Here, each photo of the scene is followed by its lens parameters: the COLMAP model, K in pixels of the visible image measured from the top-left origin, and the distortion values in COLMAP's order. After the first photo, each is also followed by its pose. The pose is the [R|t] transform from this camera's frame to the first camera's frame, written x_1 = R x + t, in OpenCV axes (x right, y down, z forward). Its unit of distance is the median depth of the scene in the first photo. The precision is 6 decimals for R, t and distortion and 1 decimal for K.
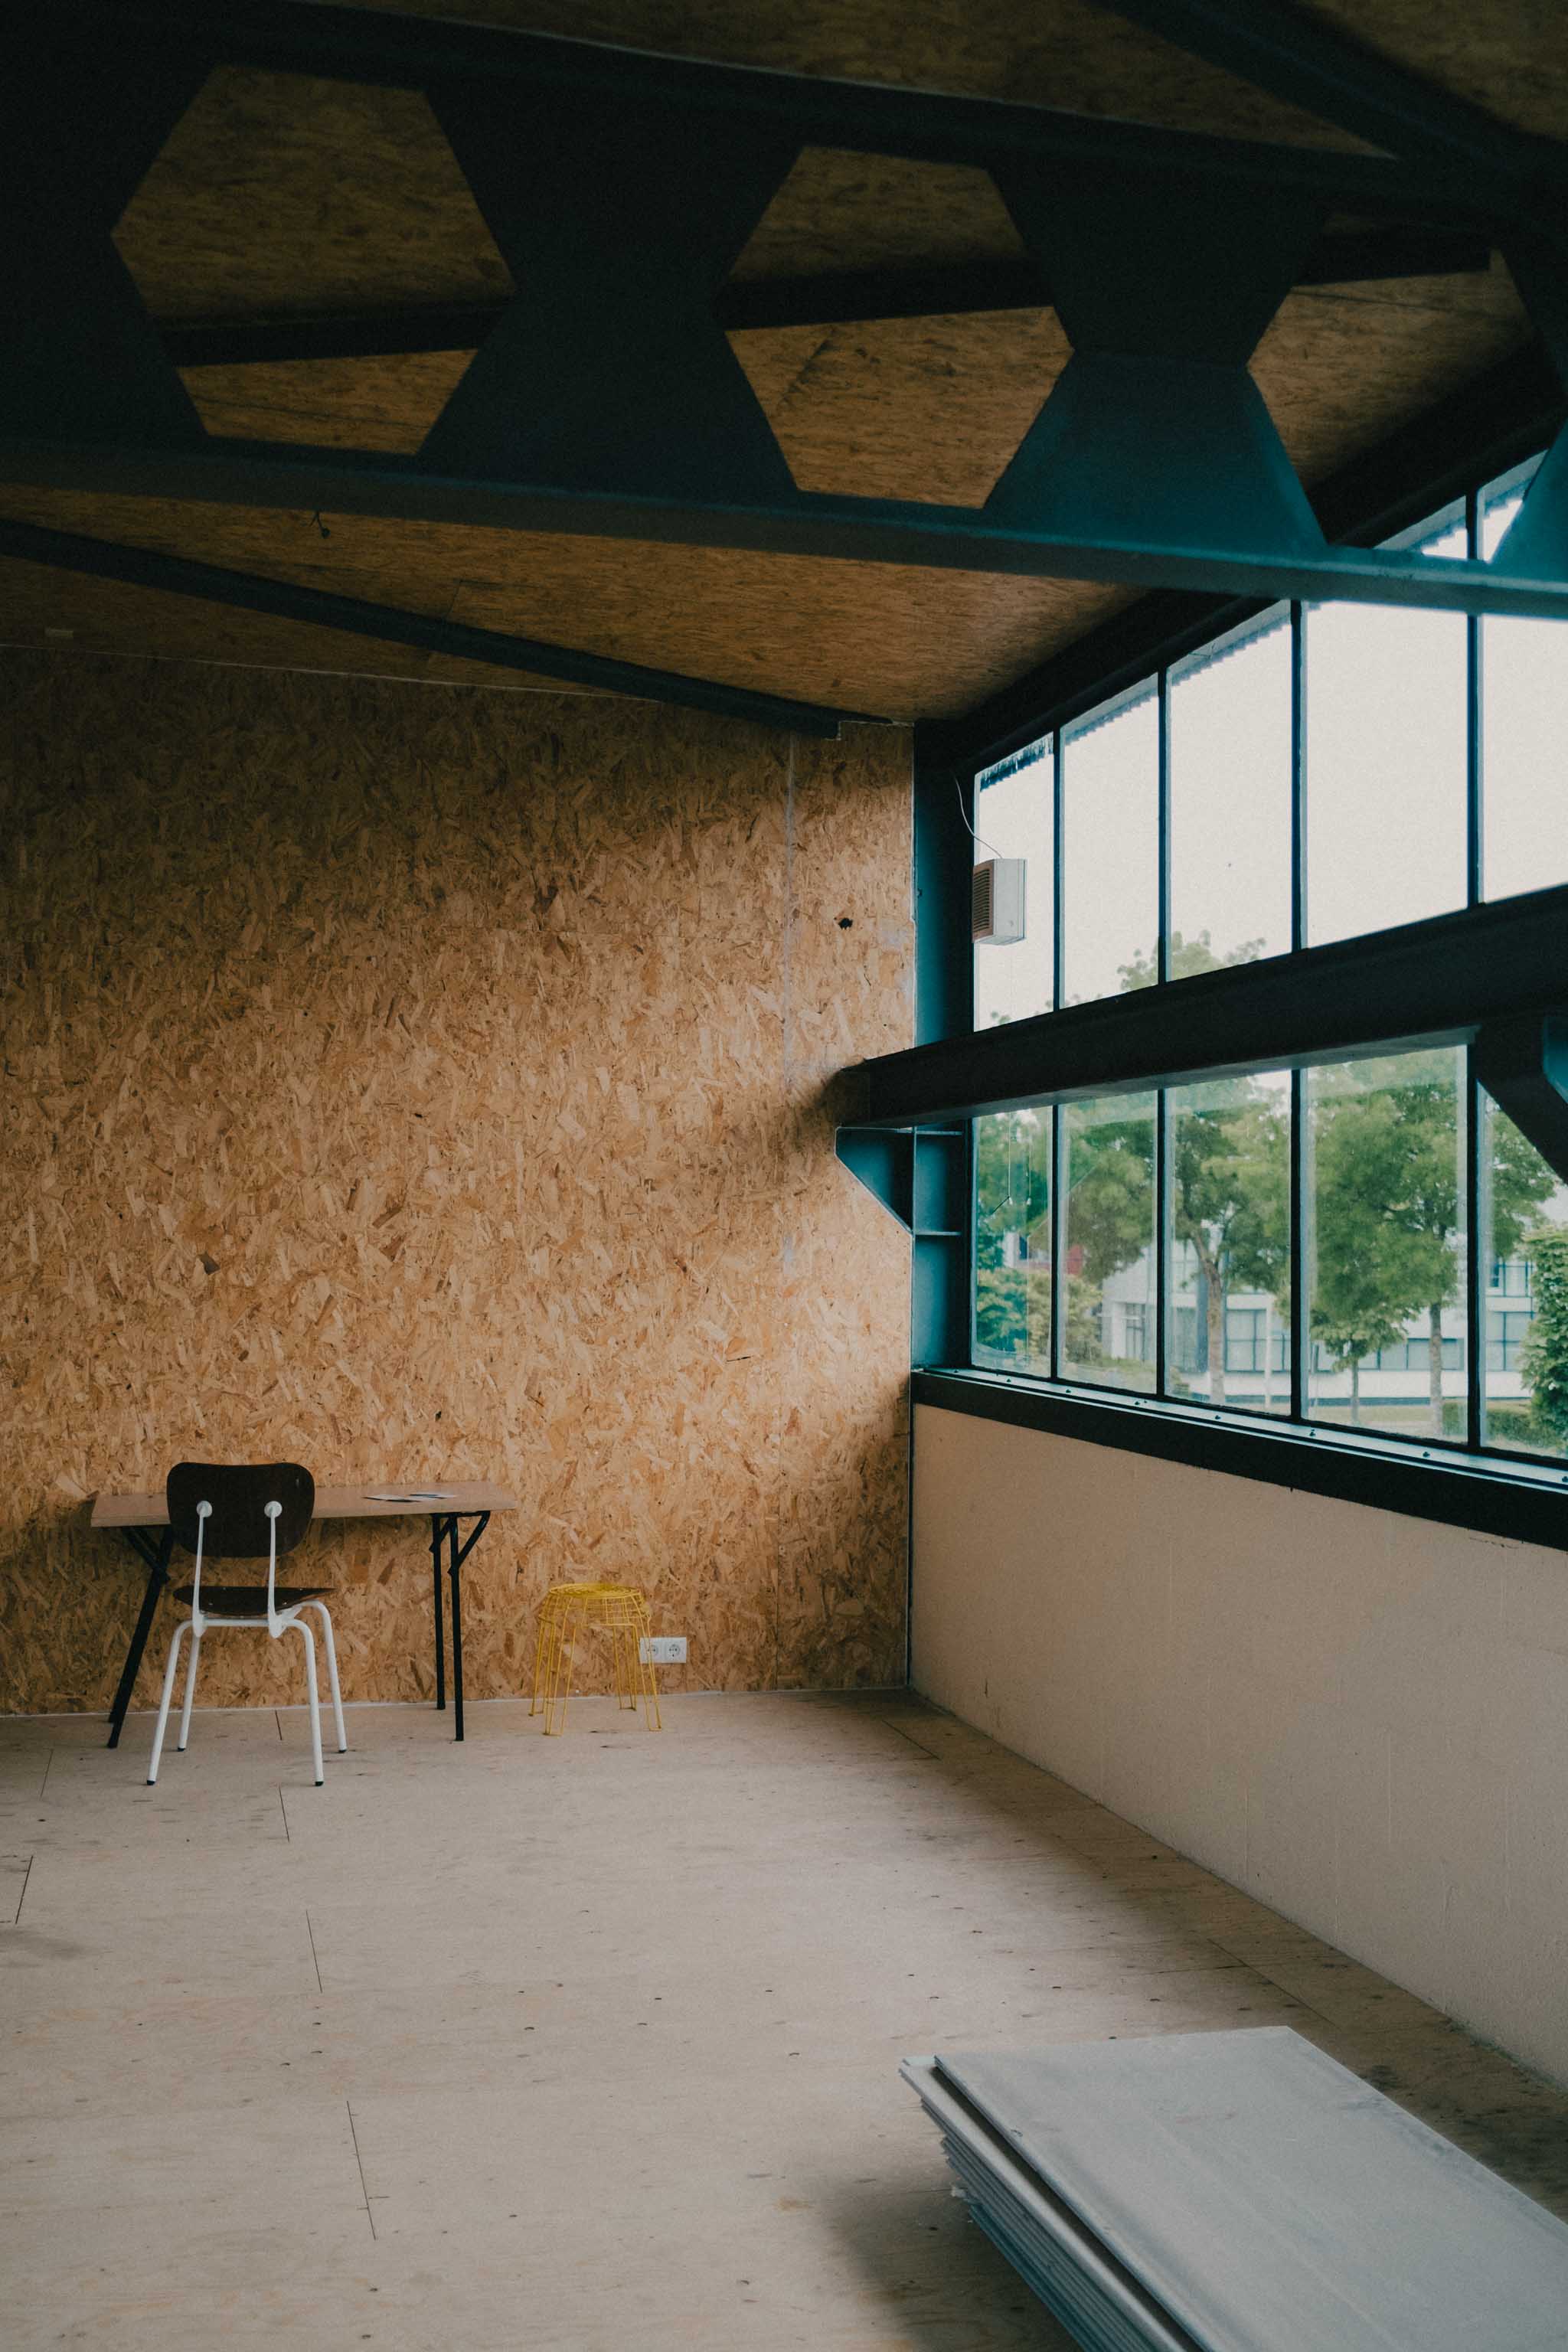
lens RADIAL K [[2461.1, 0, 788.4], [0, 2461.1, 1181.9], [0, 0, 1]] dist [-0.007000, 0.000000]
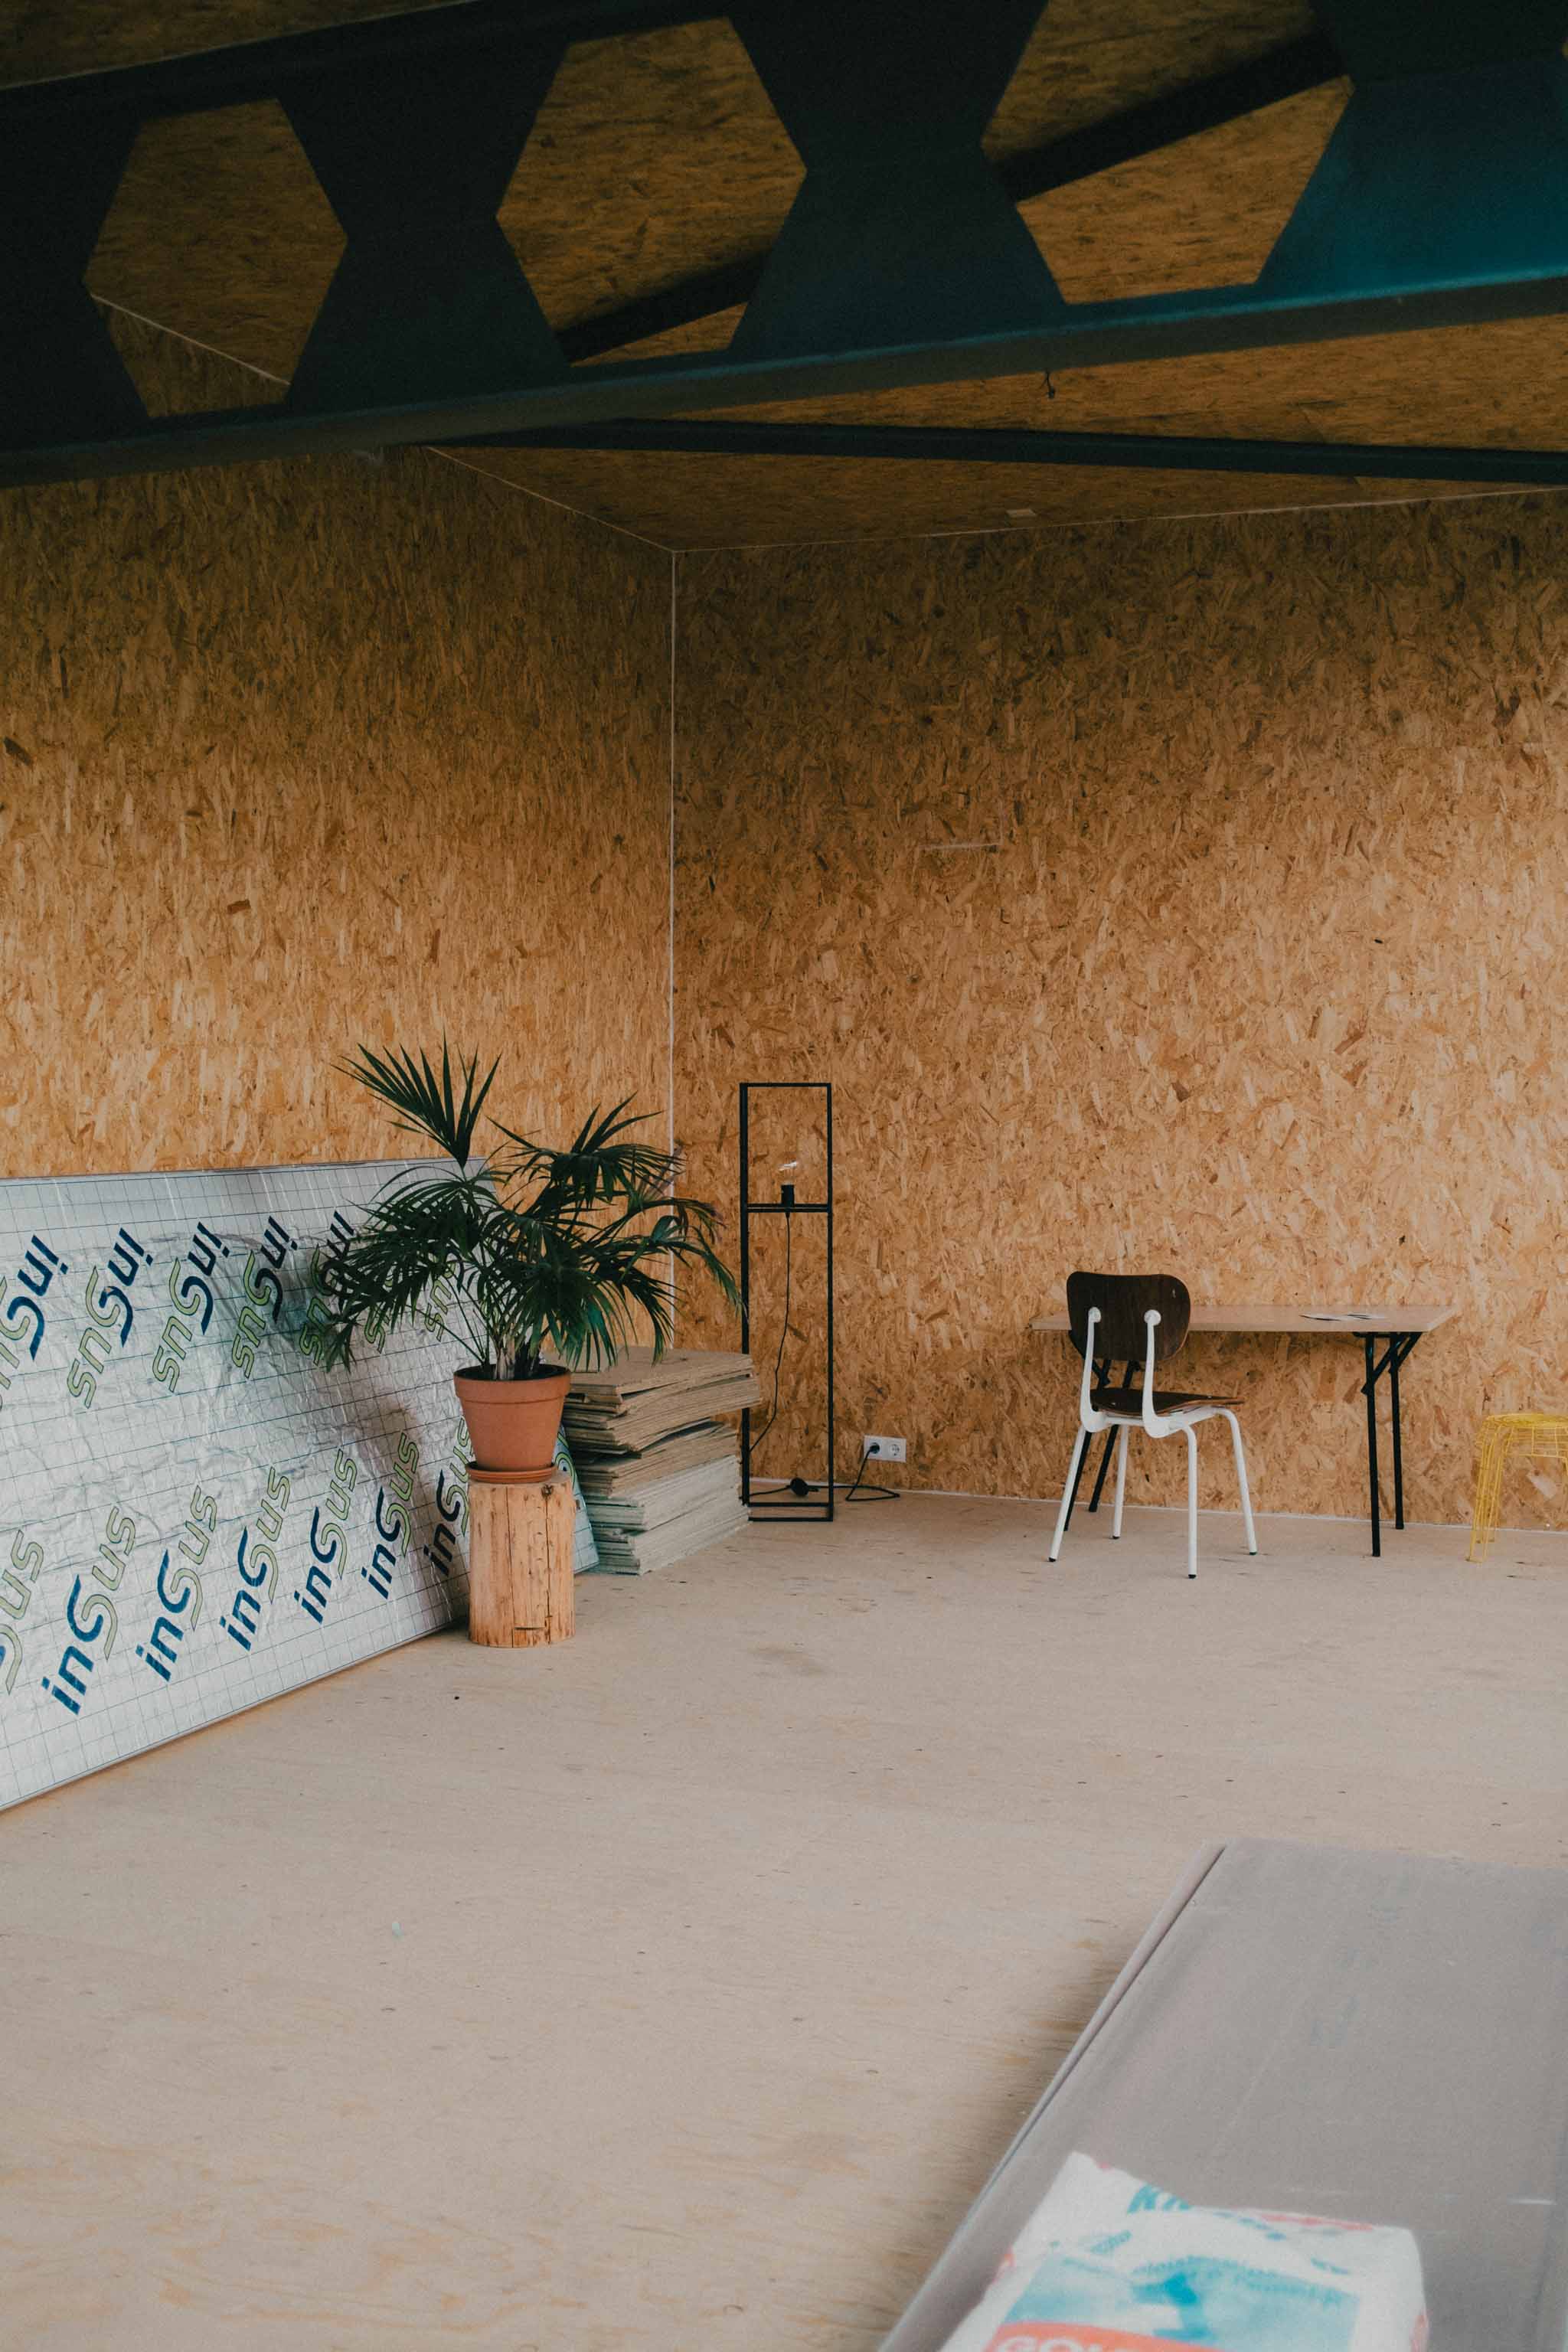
lens RADIAL K [[2461.1, 0, 787.5], [0, 2461.1, 1170.5], [0, 0, 1]] dist [-0.007000, 0.000000]
pose [[0.808093, 0.004773, -0.589035, 0.249422], [0.027962, 0.998529, 0.046451, 0.013153], [0.588390, -0.054007, 0.806771, 0.043839]]
